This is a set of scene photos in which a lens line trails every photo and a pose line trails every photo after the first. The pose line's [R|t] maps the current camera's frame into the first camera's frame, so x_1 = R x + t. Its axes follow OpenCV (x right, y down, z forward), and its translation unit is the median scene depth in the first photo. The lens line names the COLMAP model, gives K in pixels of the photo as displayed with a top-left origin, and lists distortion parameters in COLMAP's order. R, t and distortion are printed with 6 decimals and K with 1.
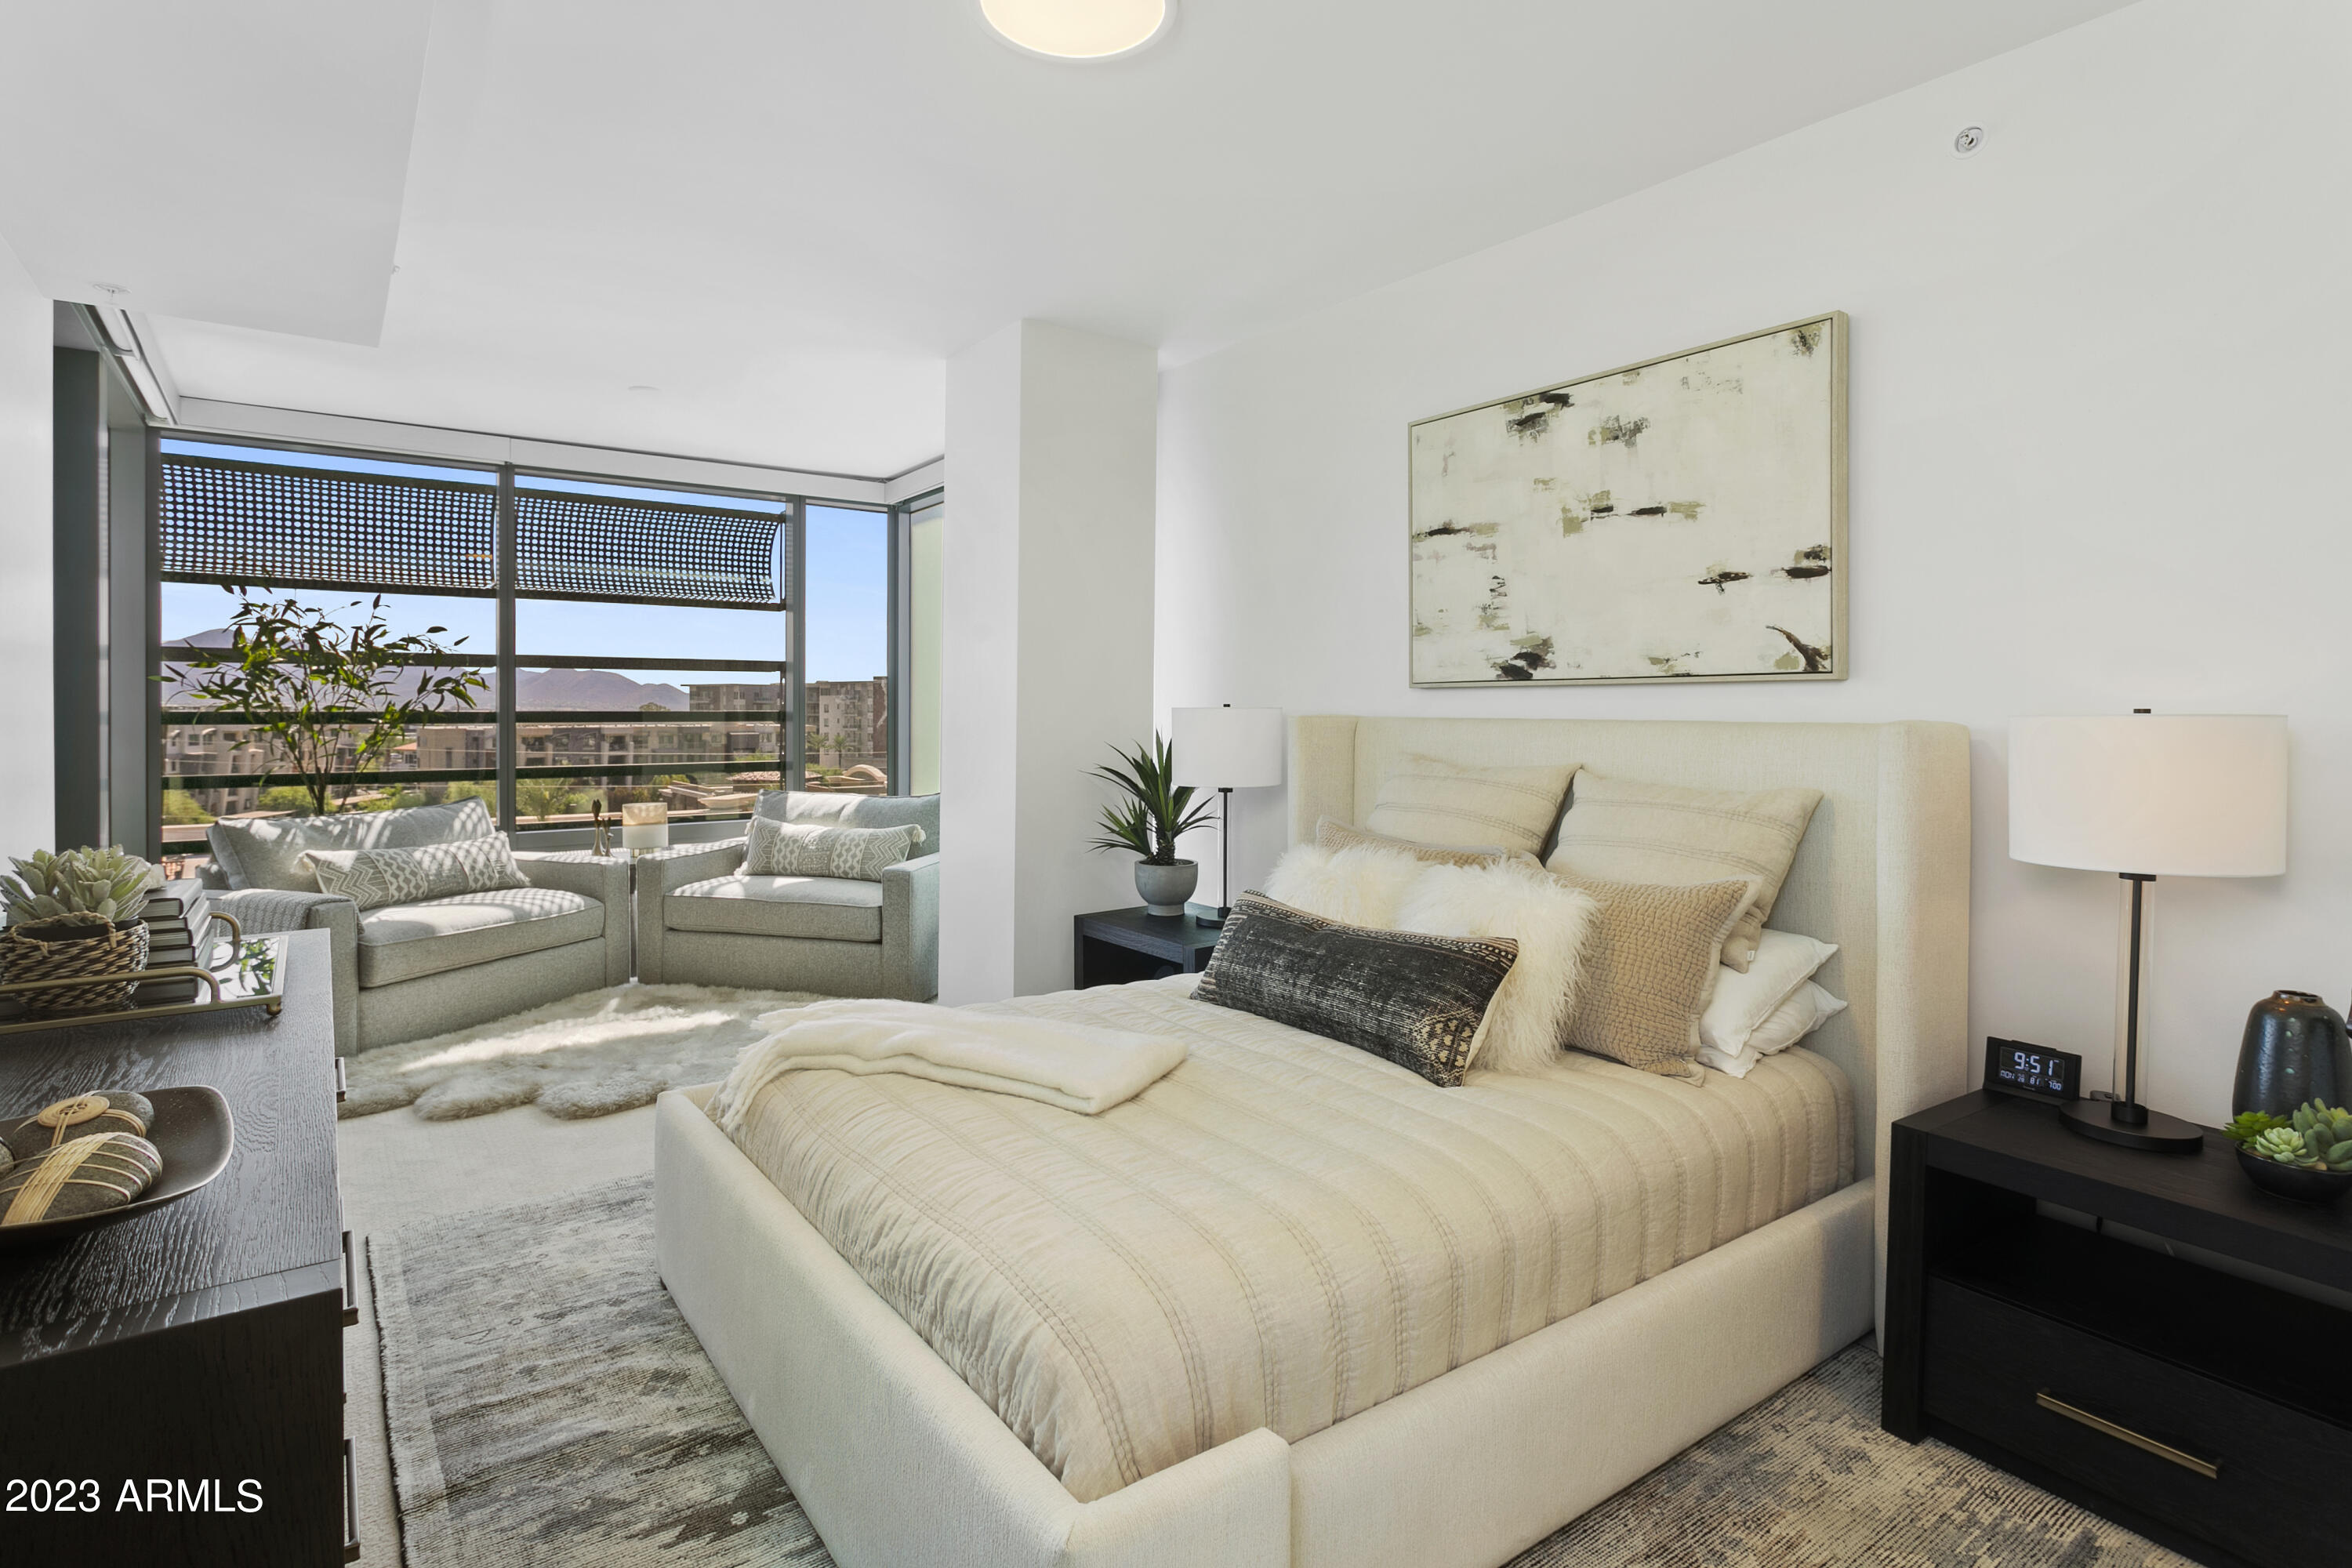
lens RADIAL K [[1160.8, 0, 1133.7], [0, 1160.8, 728.9], [0, 0, 1]] dist [-0.014904, -0.000263]
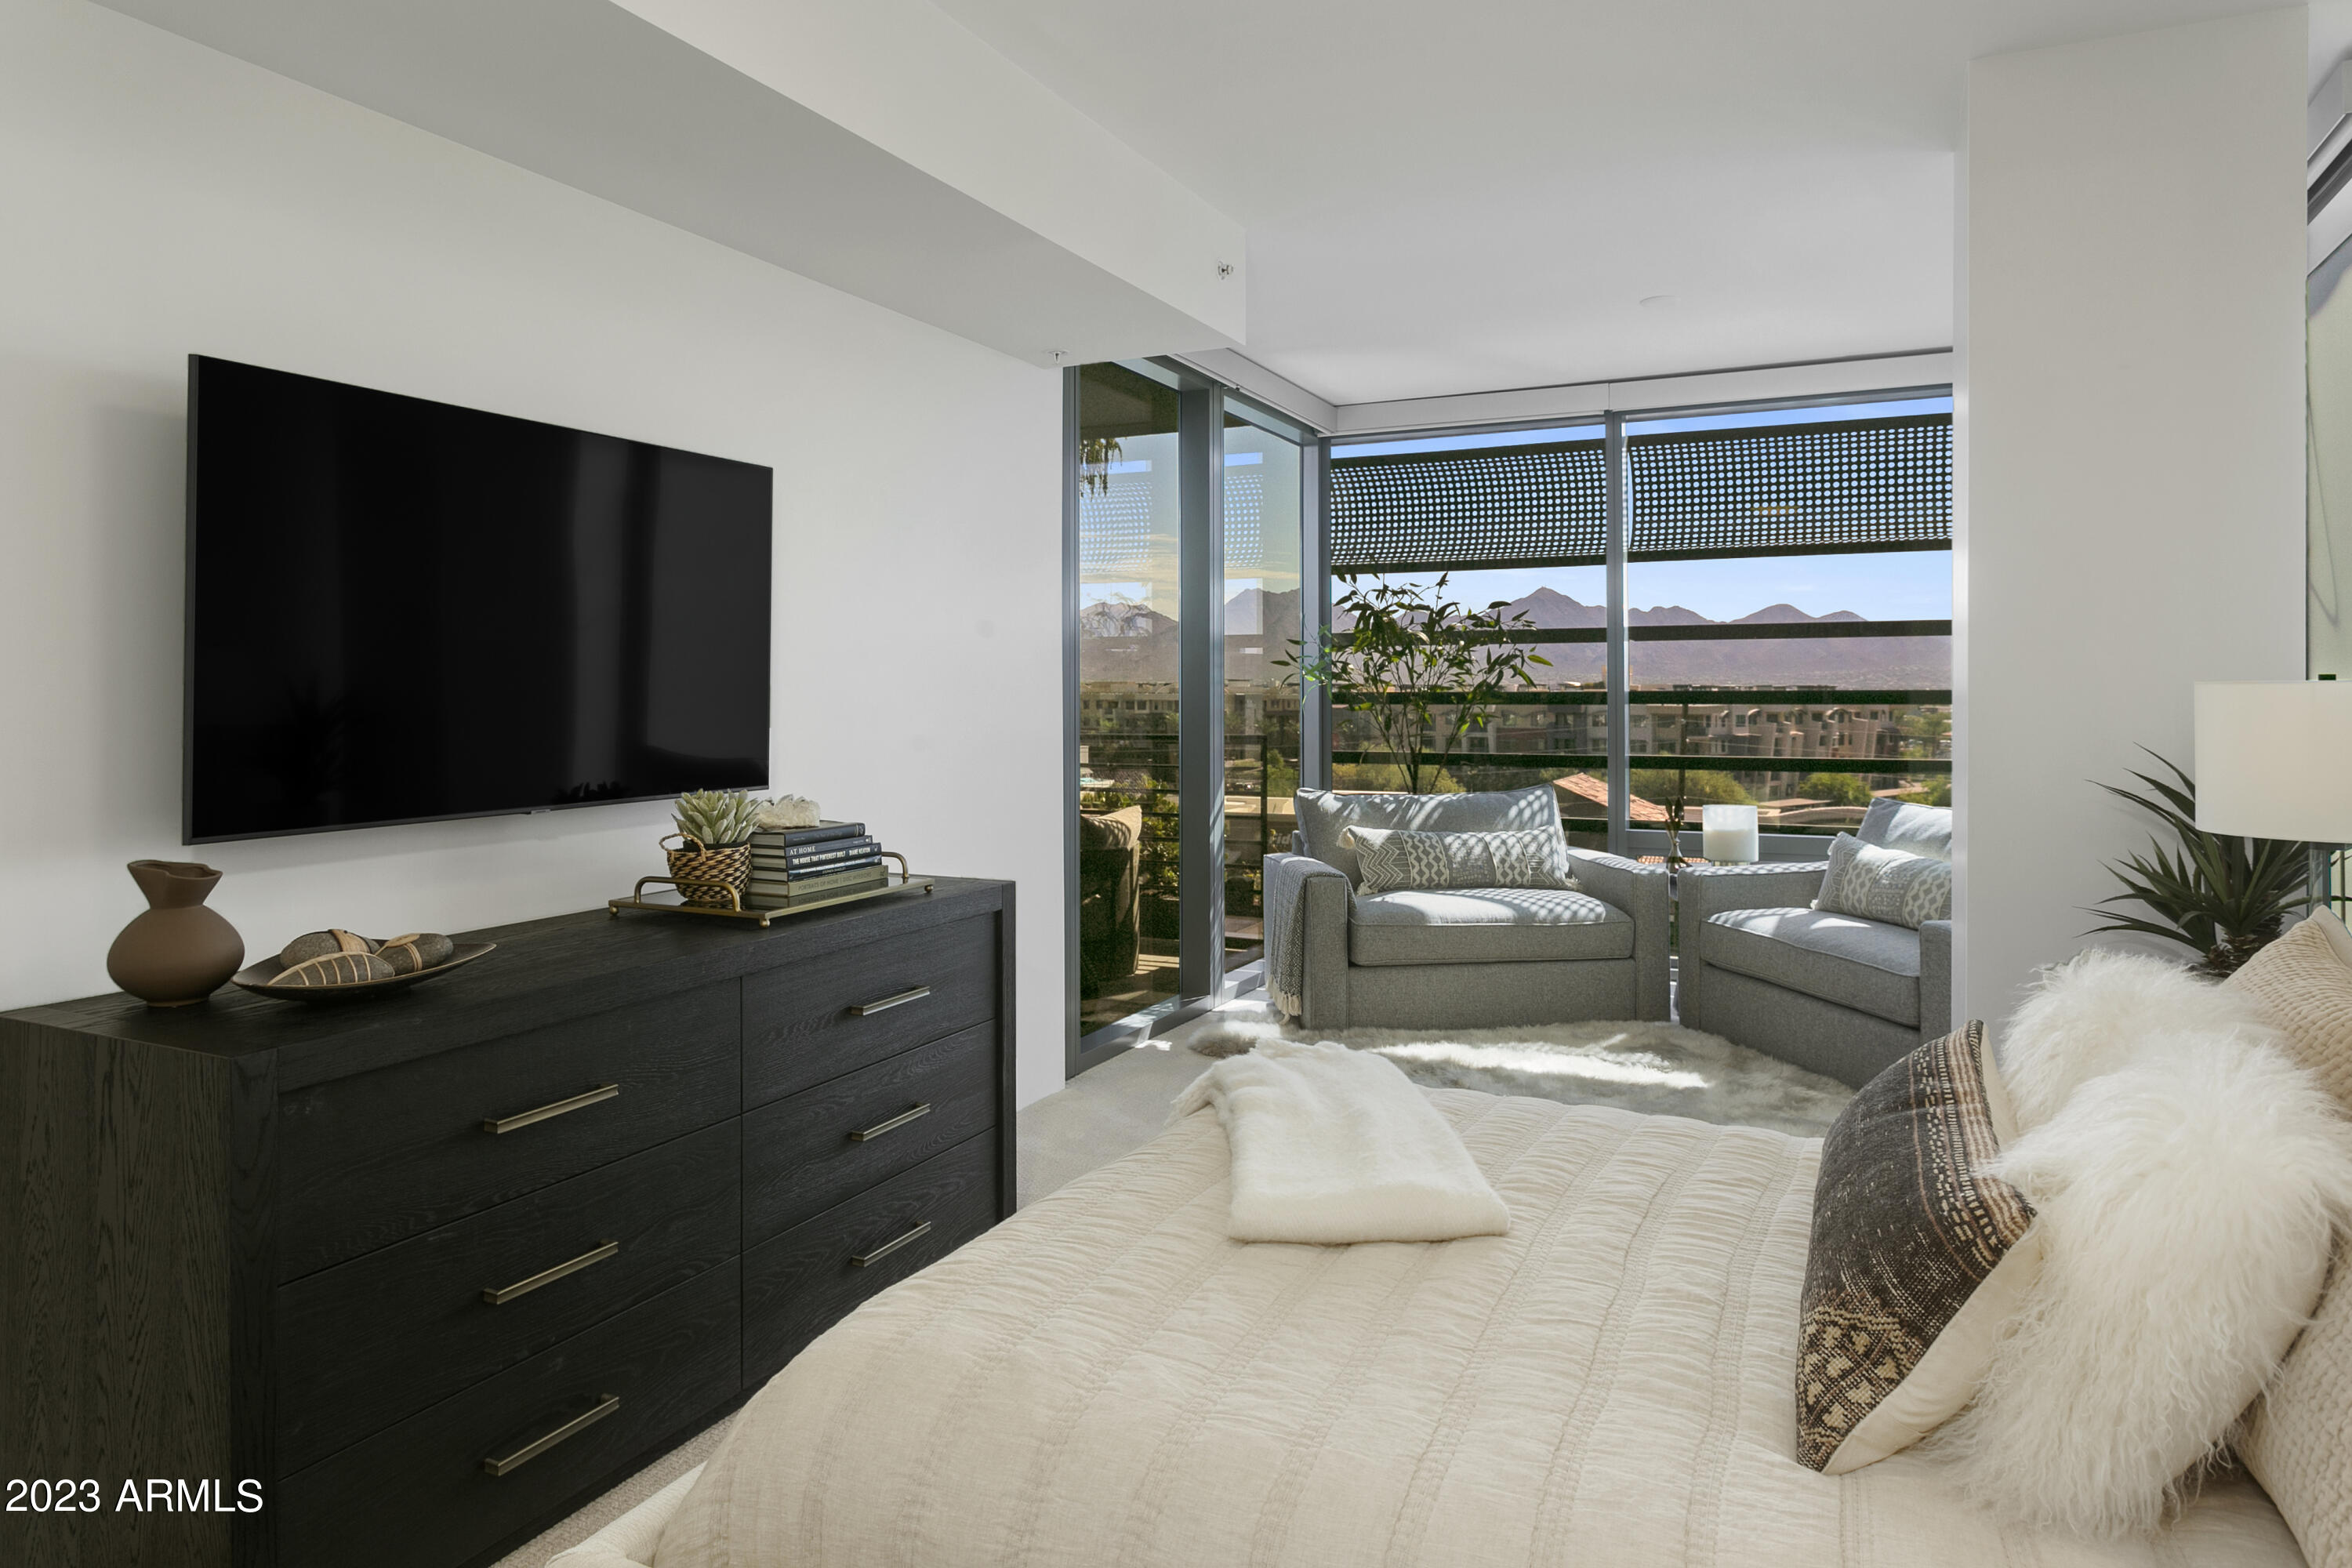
lens RADIAL K [[1427.7, 0, 1181.9], [0, 1427.7, 678.8], [0, 0, 1]] dist [0.000358, 0.006785]
pose [[0.491119, -0.009941, -0.871036, 0.300809], [-0.010515, 0.999794, -0.017340, -0.002267], [0.871029, 0.017675, 0.490914, 0.211853]]
